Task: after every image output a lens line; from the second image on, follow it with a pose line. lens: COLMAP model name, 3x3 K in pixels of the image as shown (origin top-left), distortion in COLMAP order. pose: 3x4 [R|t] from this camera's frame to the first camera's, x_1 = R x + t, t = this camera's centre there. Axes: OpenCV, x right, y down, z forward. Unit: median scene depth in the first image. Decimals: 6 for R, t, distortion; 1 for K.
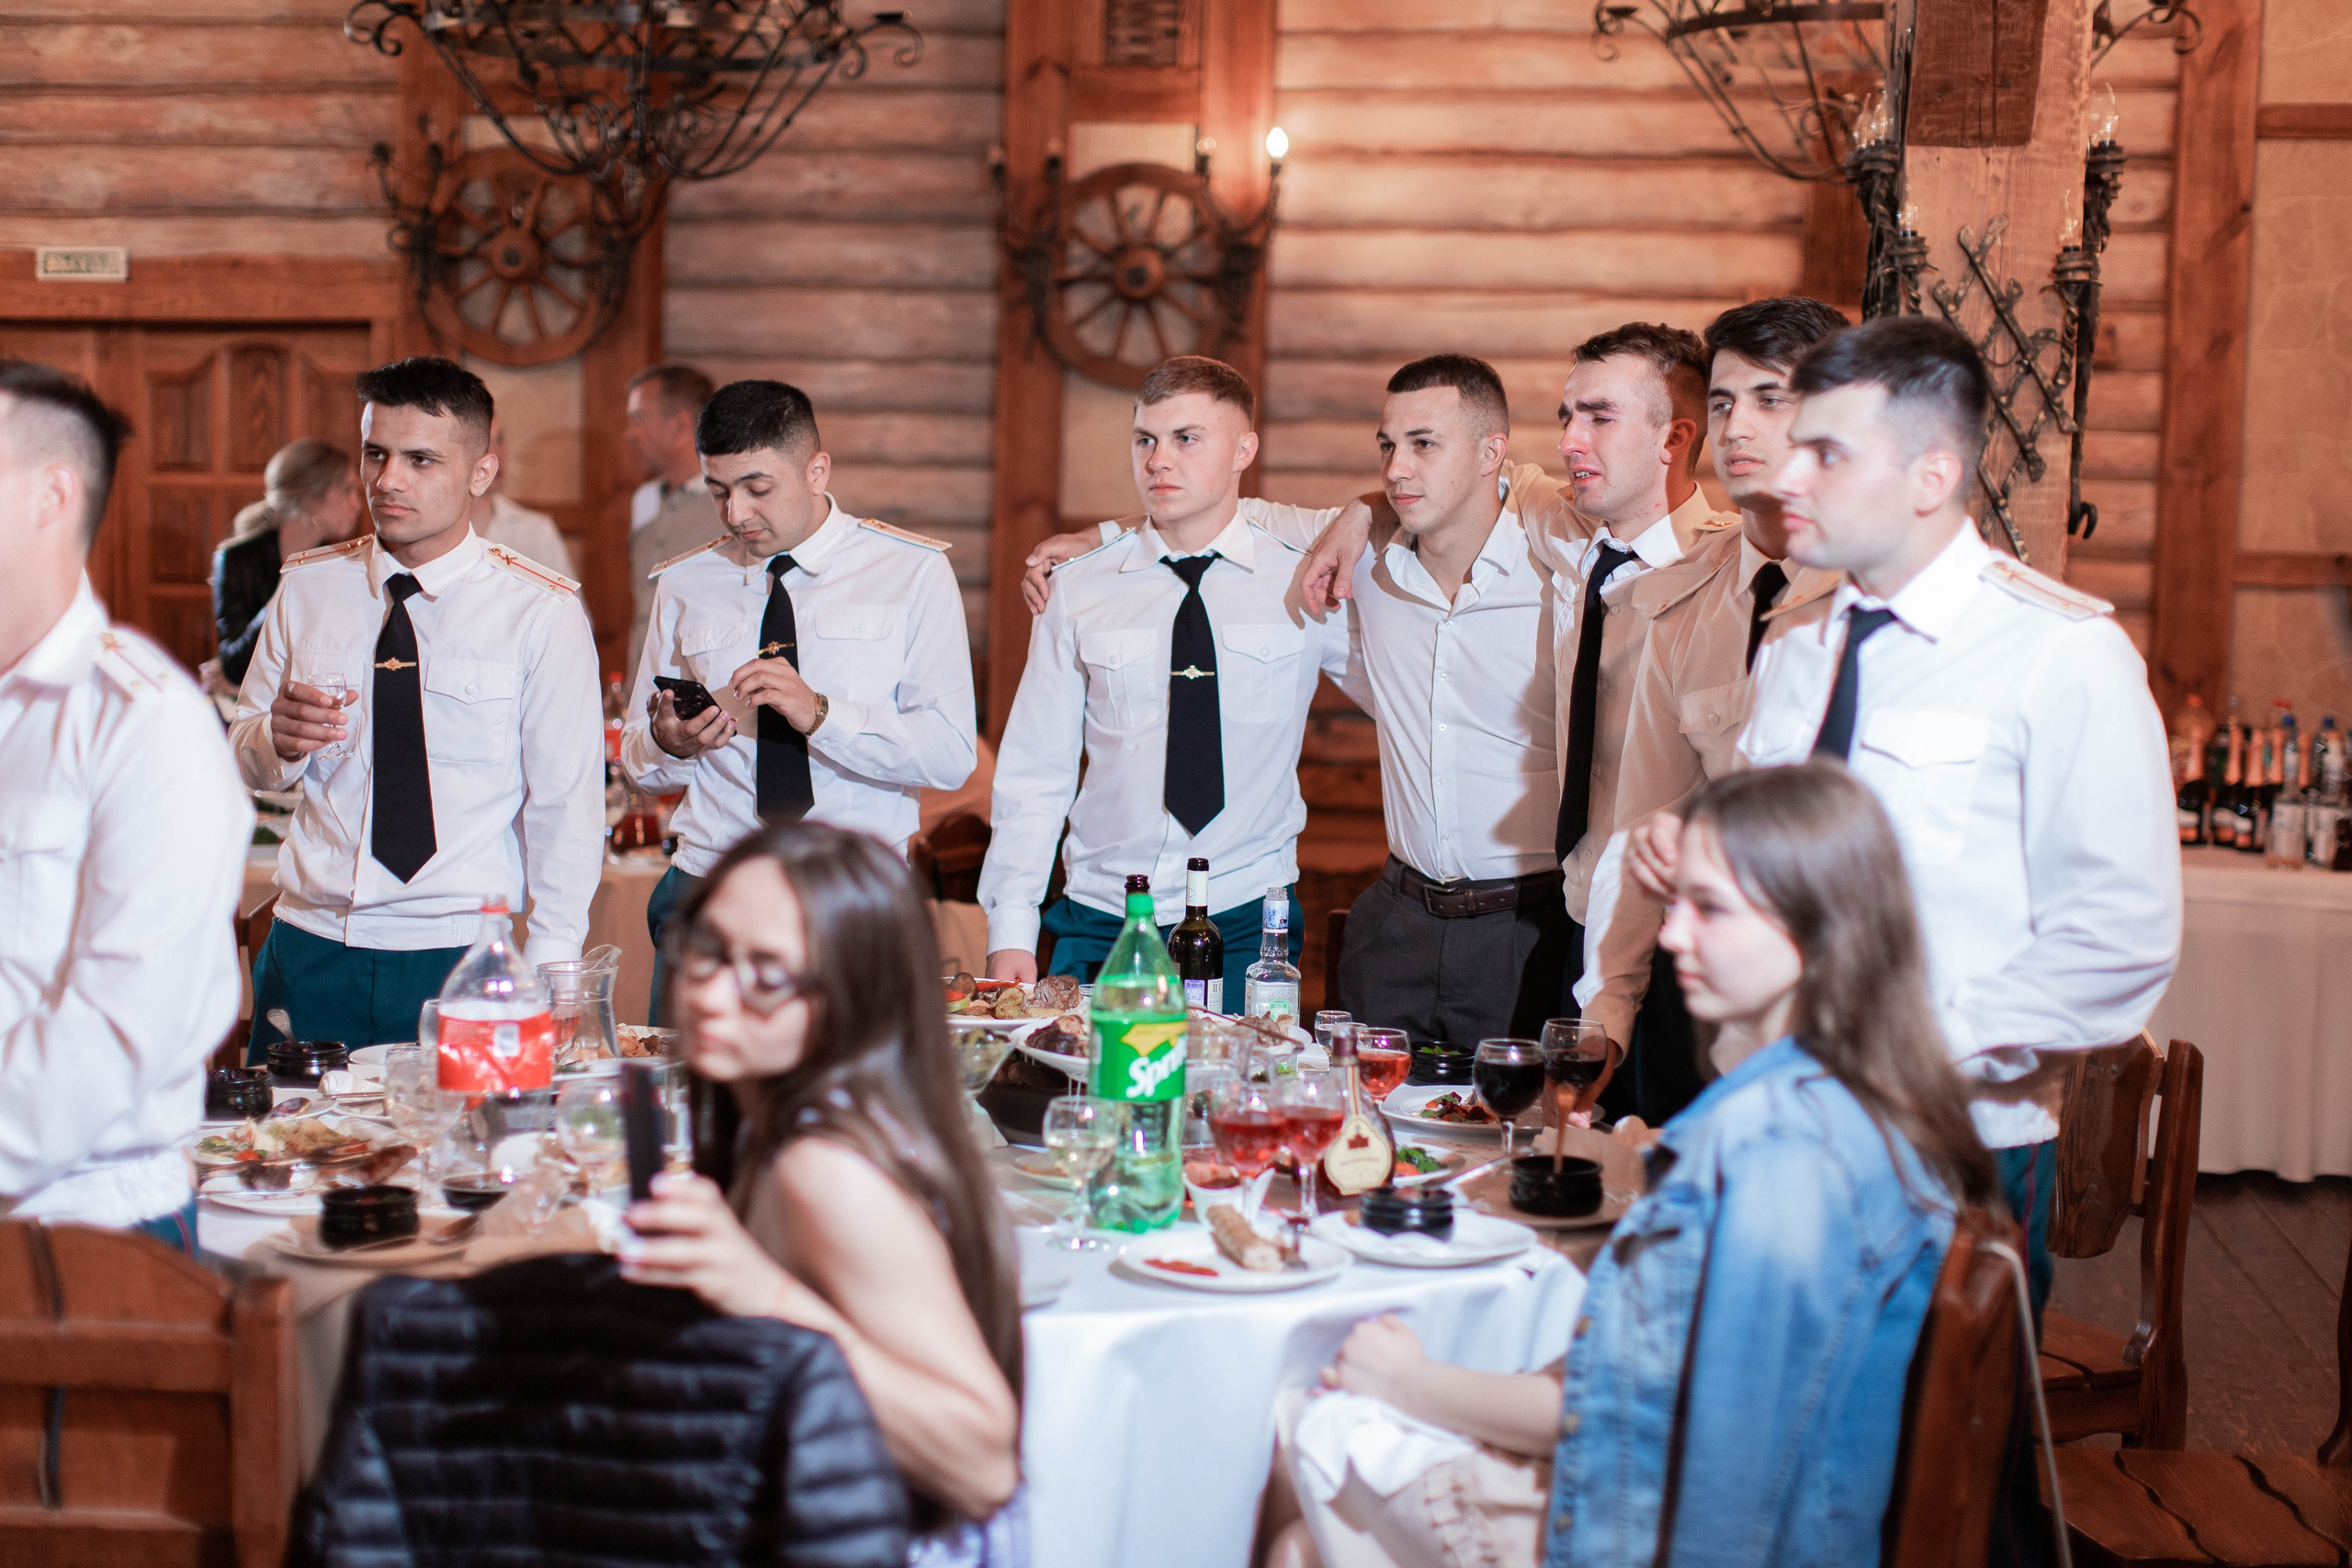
lens RADIAL K [[3508.1, 0, 1153.9], [0, 3508.1, 781.2], [0, 0, 1]] dist [0.034706, 0.000000]
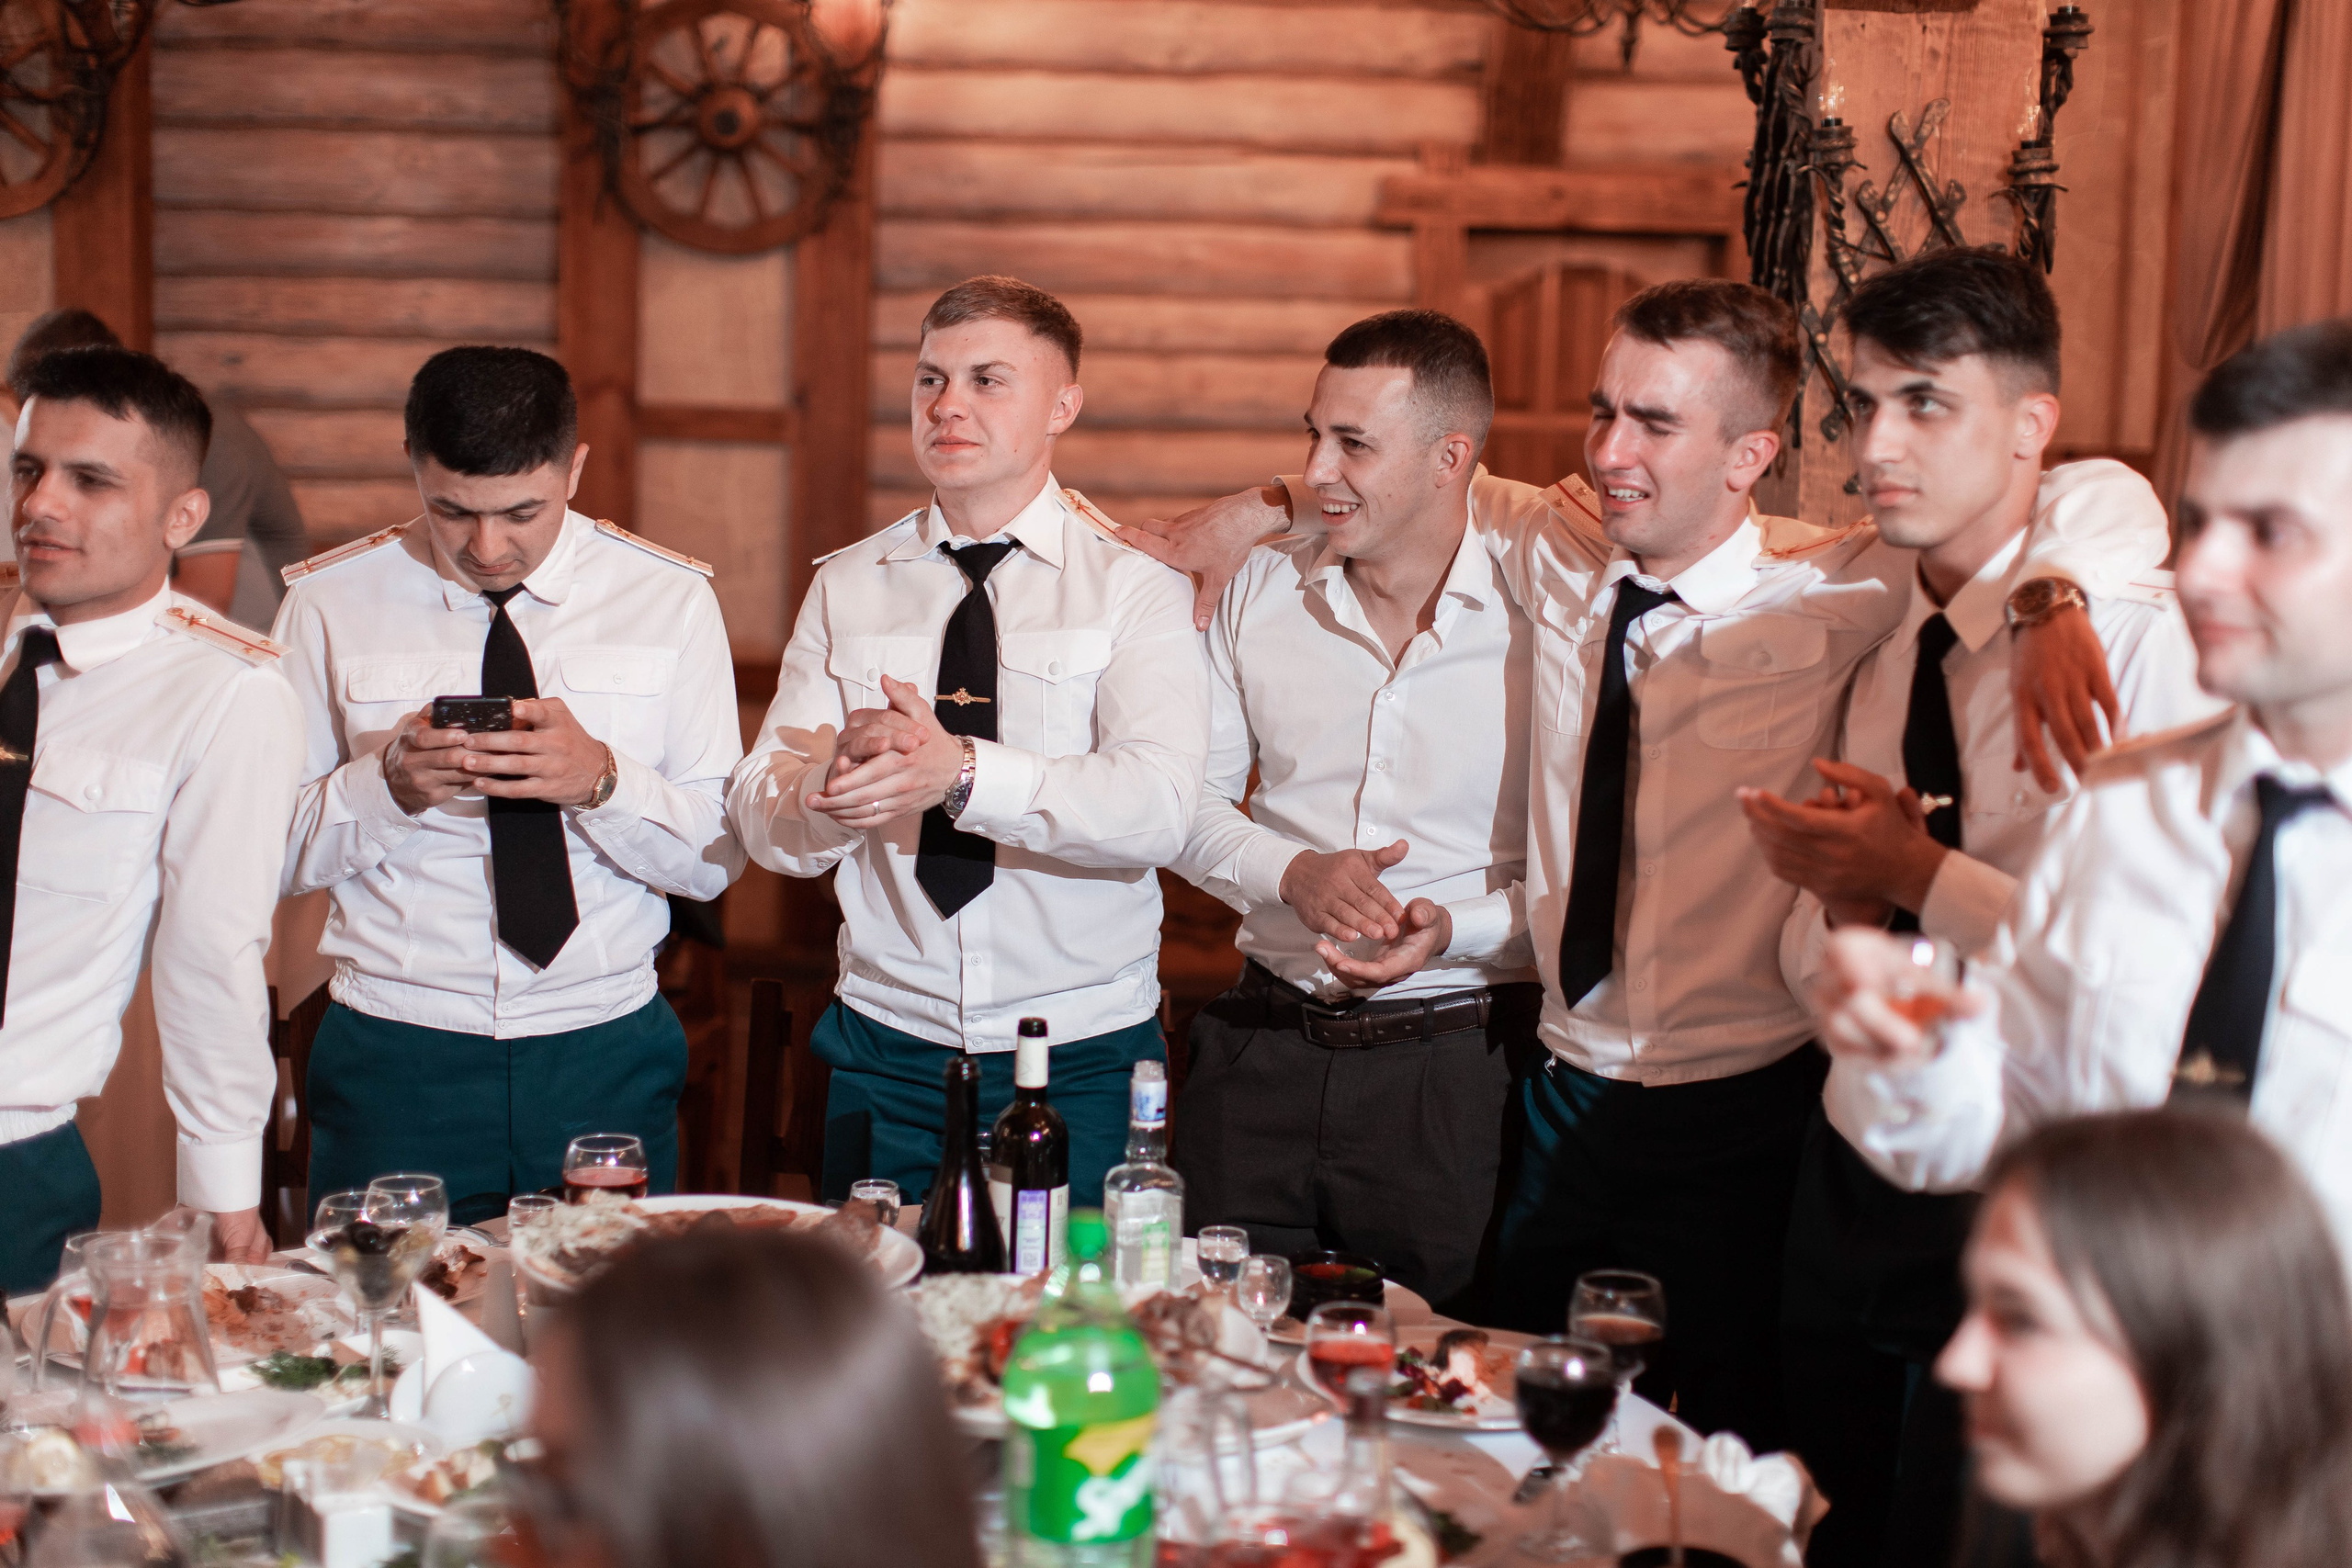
lens RADIAL K [[3508.1, 0, 1185.7], [0, 3508.1, 775.9], [0, 0, 1]] dist [0.034706, 0.000000]
pose [[0.987906, -0.019033, 0.153884, -0.028822], [0.011002, 0.998541, 0.052872, -0.028427], [-0.154666, -0.050540, 0.986673, 0.127832]]
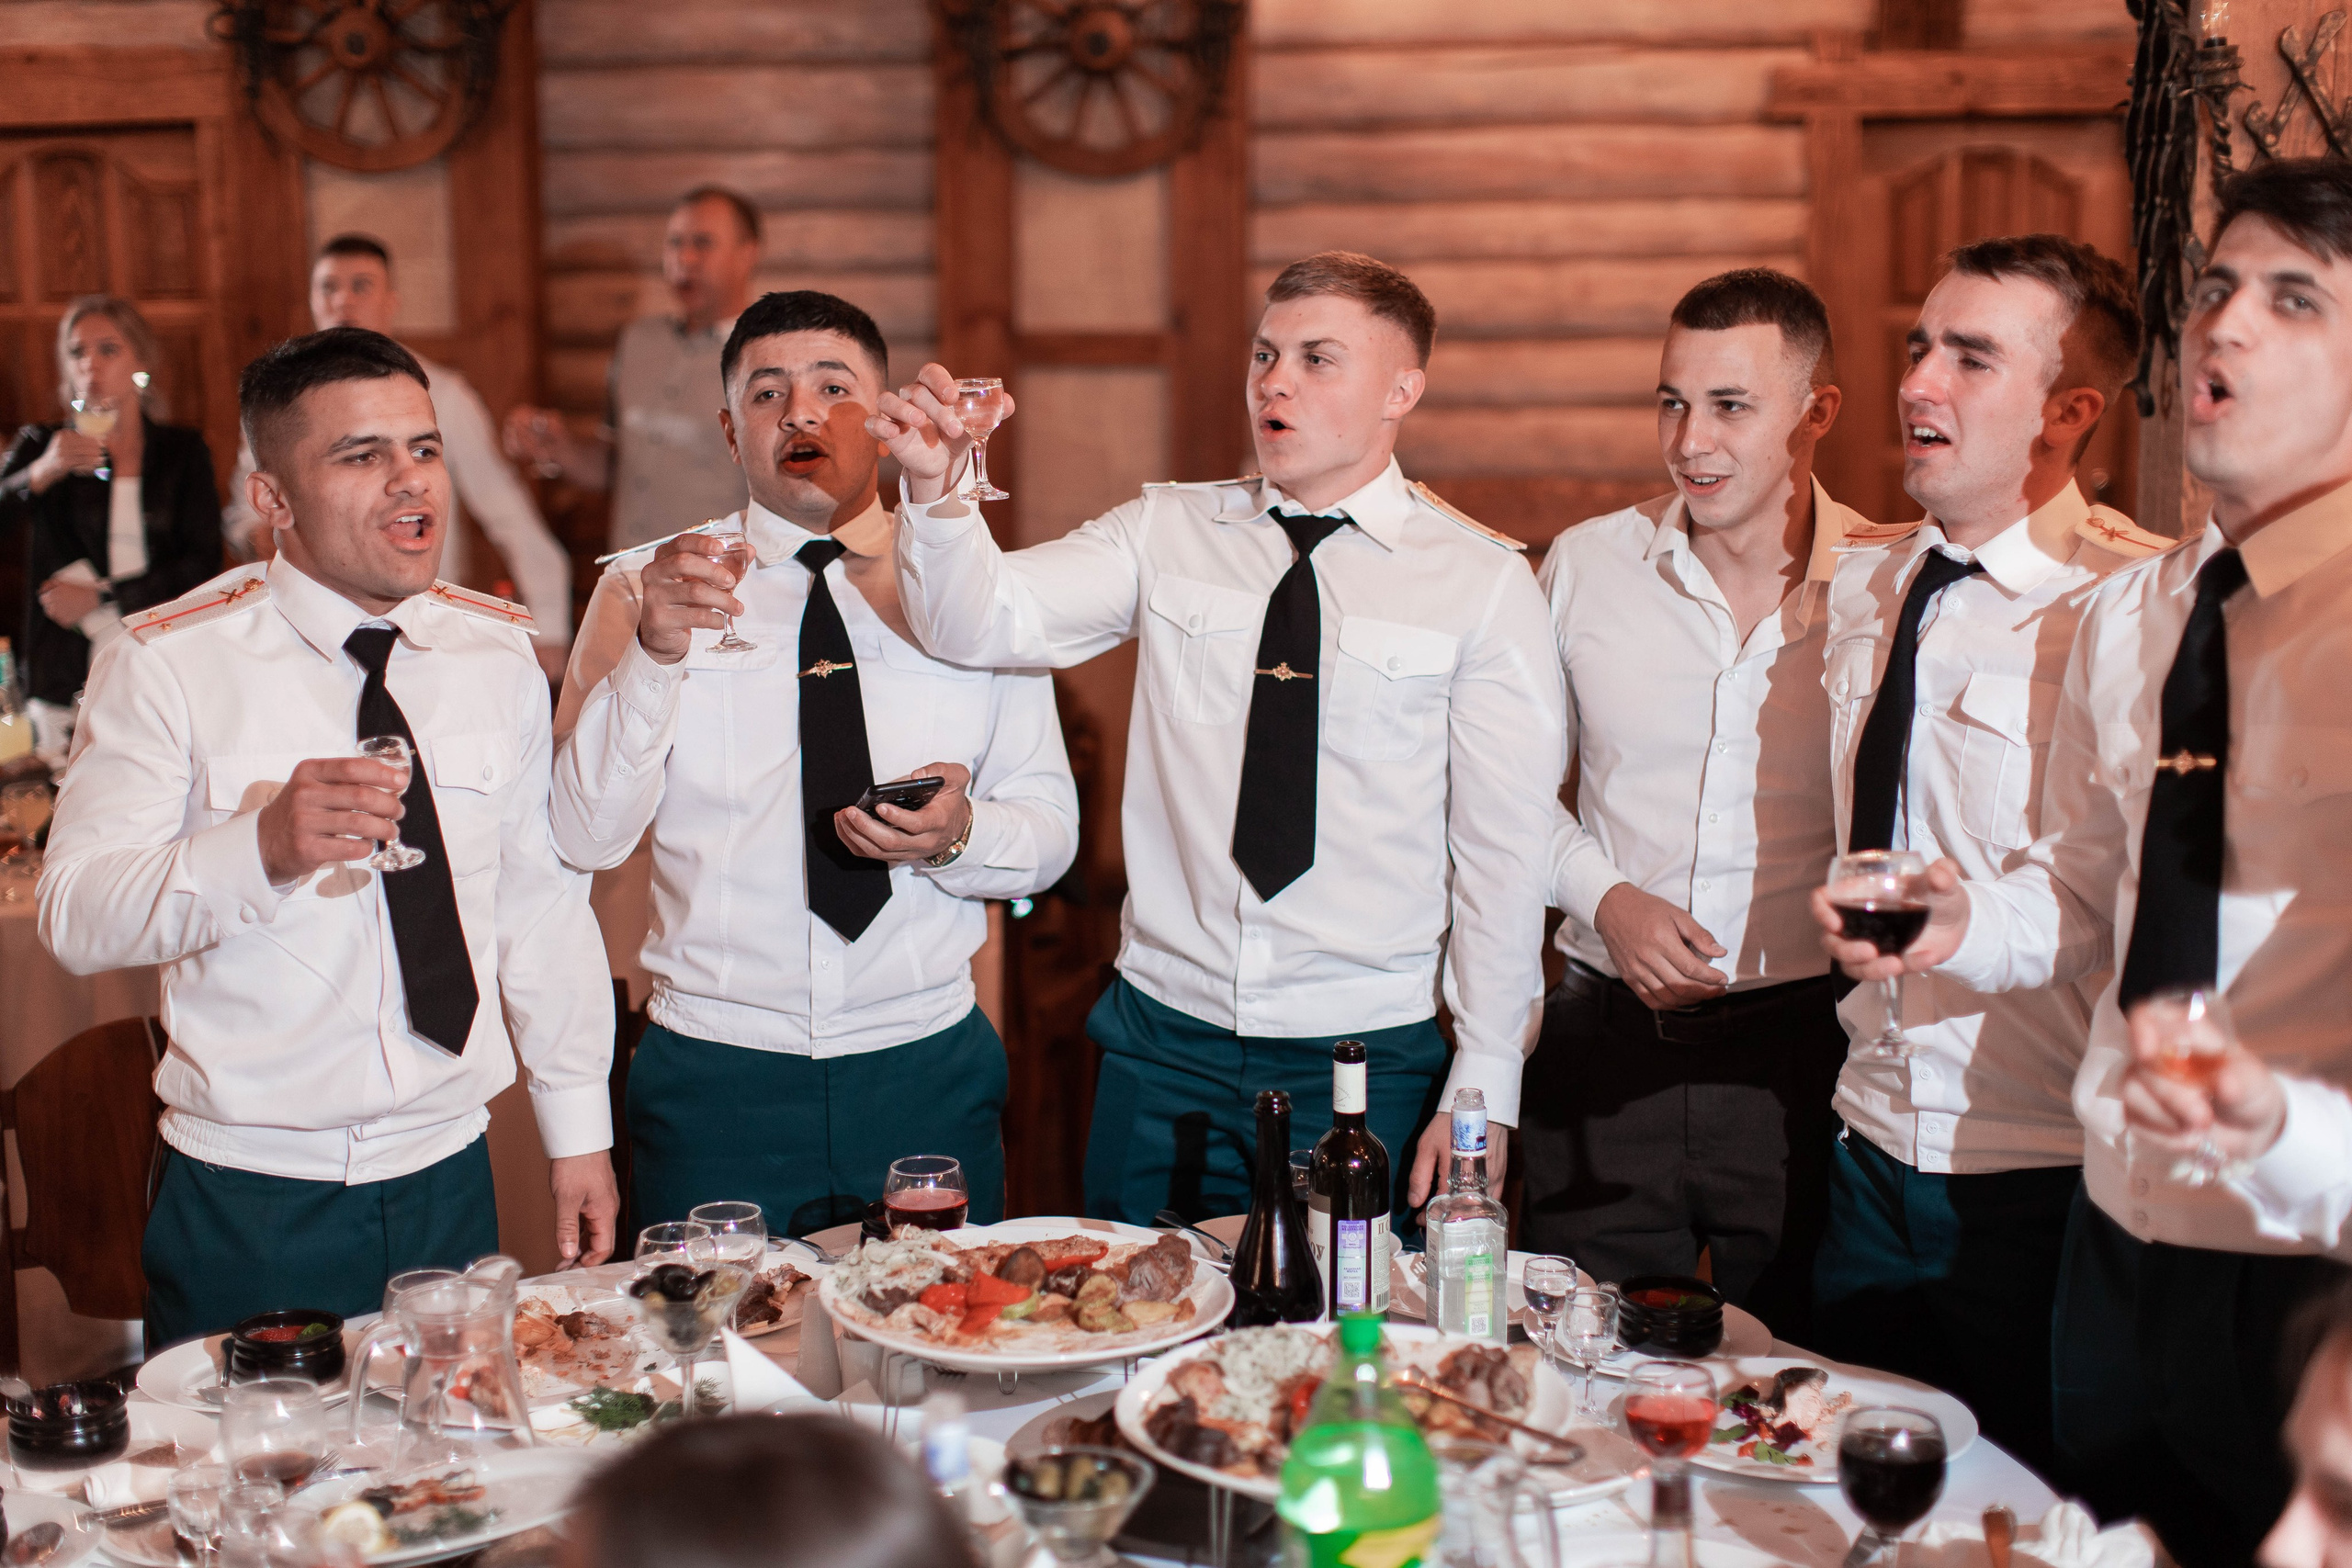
lens RADIAL K [[3508.1, 0, 1167.1], [0, 3508.1, 783.0], [0, 0, 1]] dist [0.034706, 0.000000]
pose [[0.998829, -0.040732, 0.026091, -0.017312], [0.038261, 0.995290, 0.089074, -0.040586], [-0.029596, -0.087971, 0.995683, 0.137128]]
